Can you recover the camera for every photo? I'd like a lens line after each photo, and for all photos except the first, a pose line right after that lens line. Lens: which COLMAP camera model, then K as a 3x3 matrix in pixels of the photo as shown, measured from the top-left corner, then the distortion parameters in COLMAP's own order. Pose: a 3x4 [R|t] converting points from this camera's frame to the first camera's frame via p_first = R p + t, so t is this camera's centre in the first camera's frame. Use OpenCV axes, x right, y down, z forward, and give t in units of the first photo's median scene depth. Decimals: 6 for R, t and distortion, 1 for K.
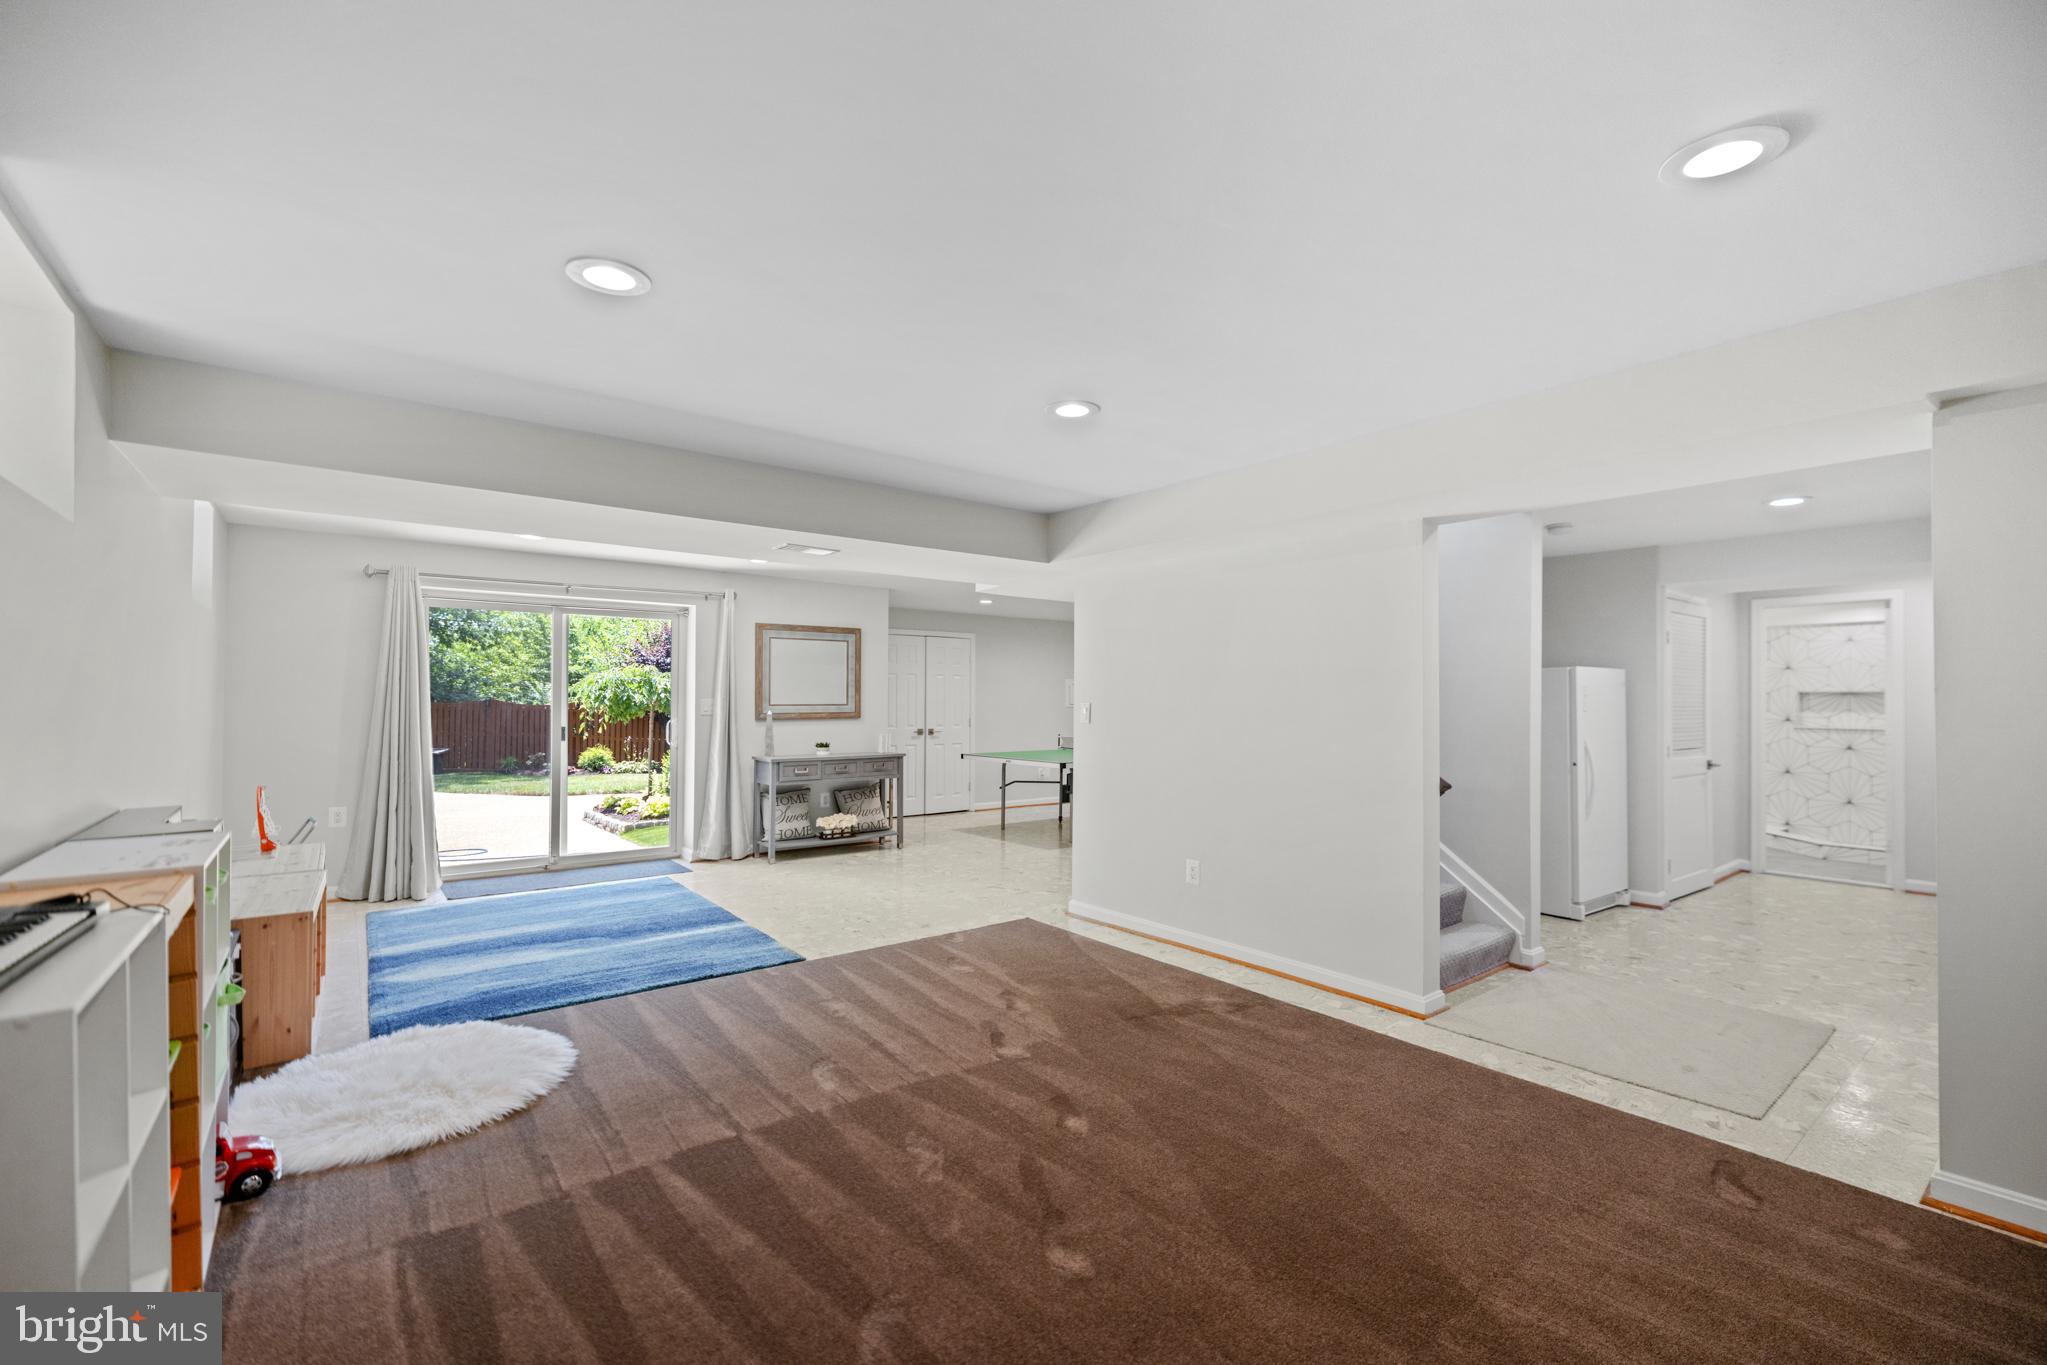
lens RADIAL K [[857.8, 0, 1022.0], [0, 857.8, 691.5], [0, 0, 1]] dist [0.001988, 0.000660]
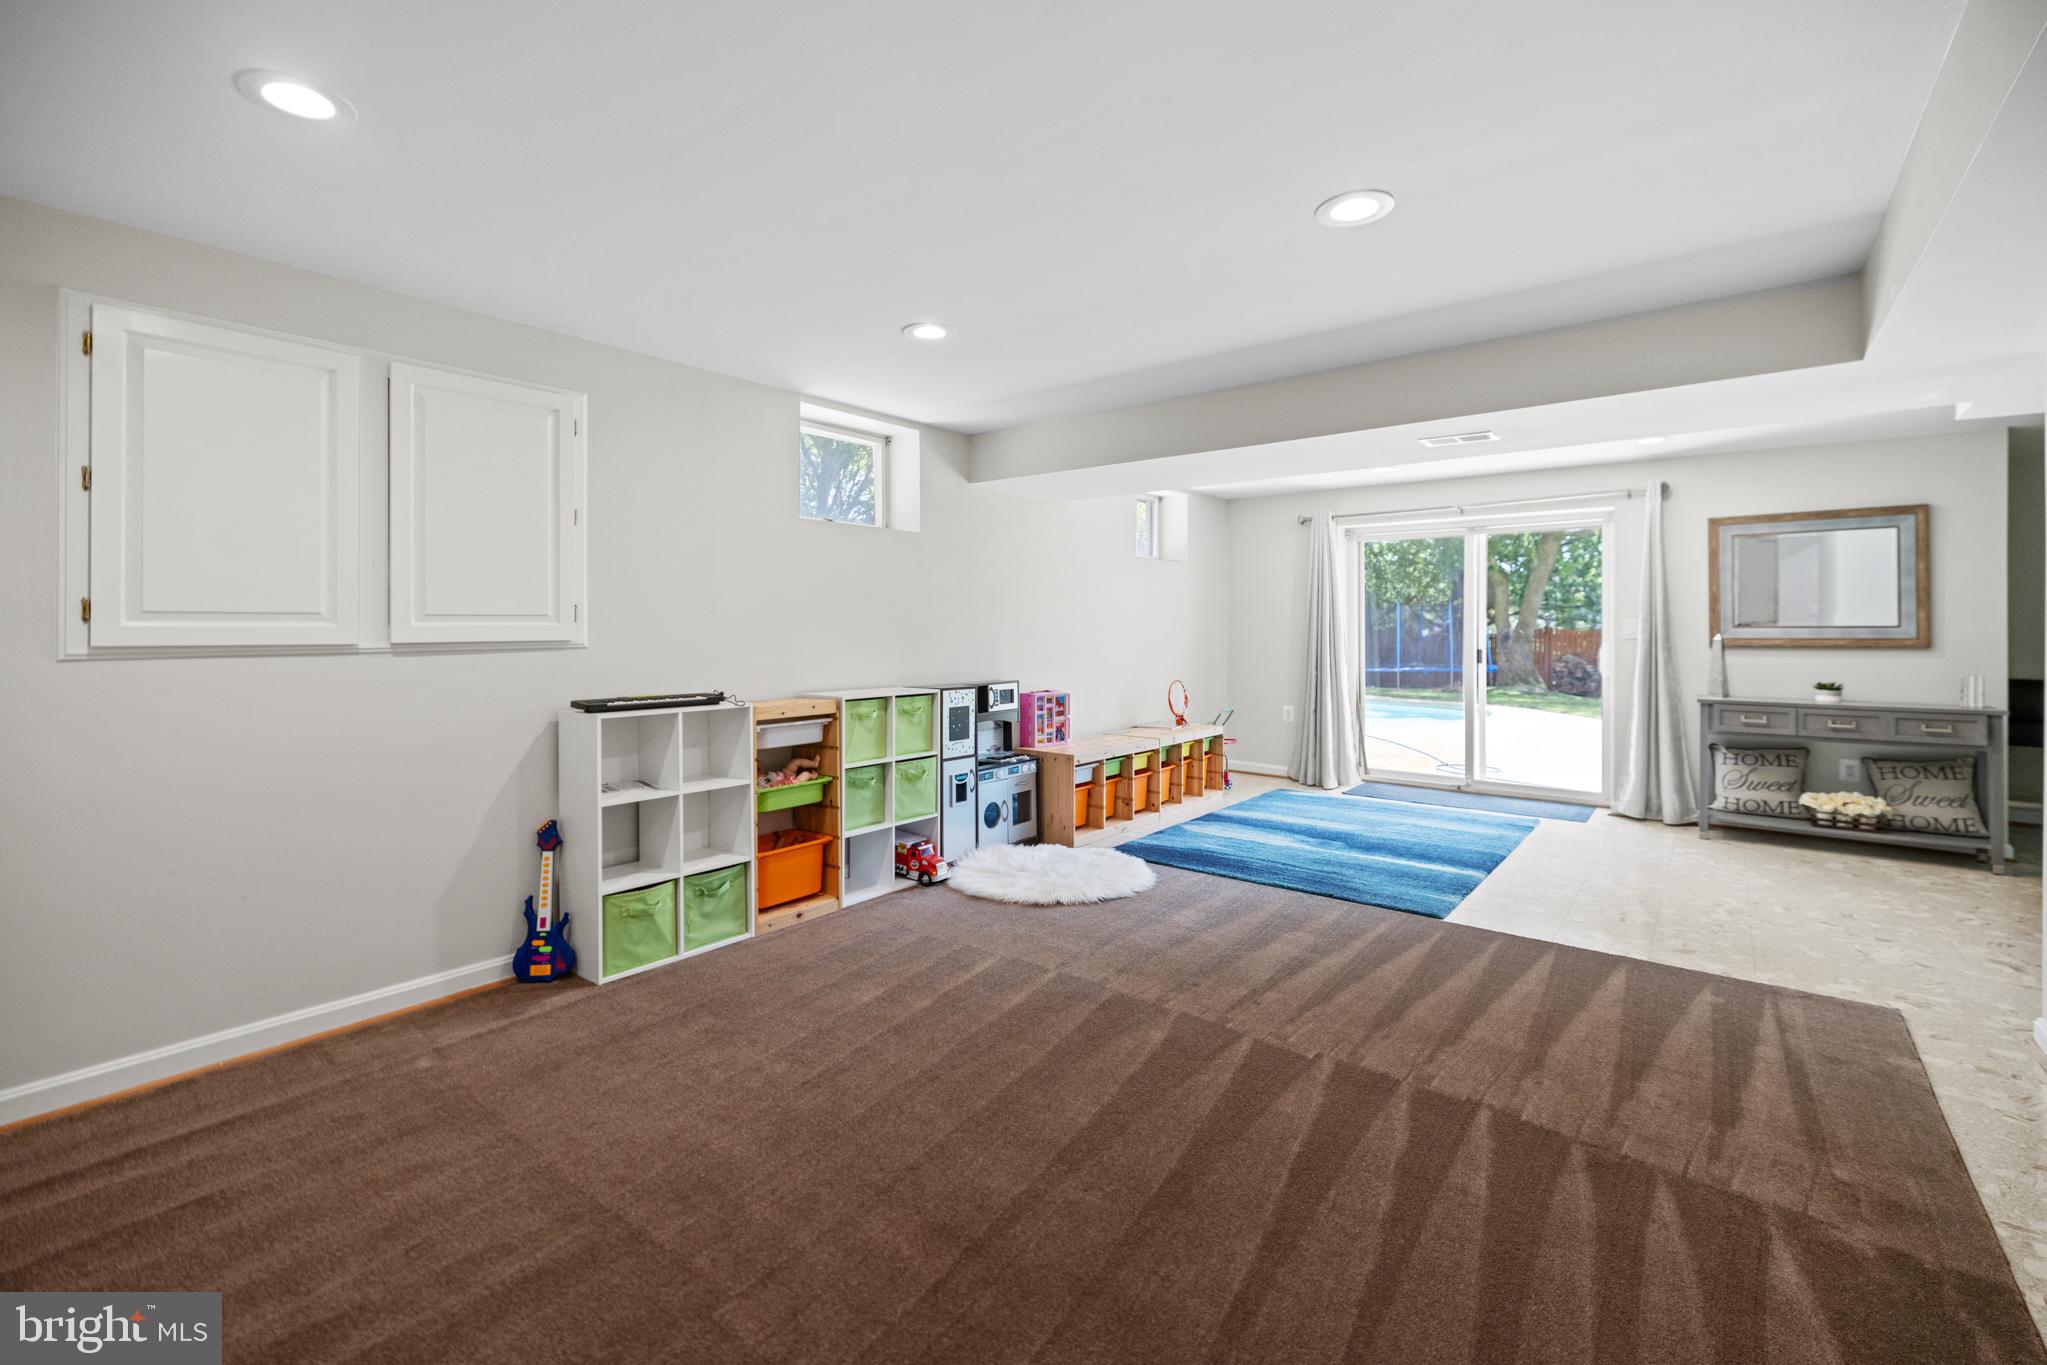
lens RADIAL K [[882.2, 0, 1024.3], [0, 882.2, 631.4], [0, 0, 1]] dist [-0.000041, -0.000171]
pose [[0.223343, 0.001413, -0.974739, 0.317109], [0.011193, 0.999929, 0.004014, 0.009858], [0.974676, -0.011806, 0.223311, 0.245899]]
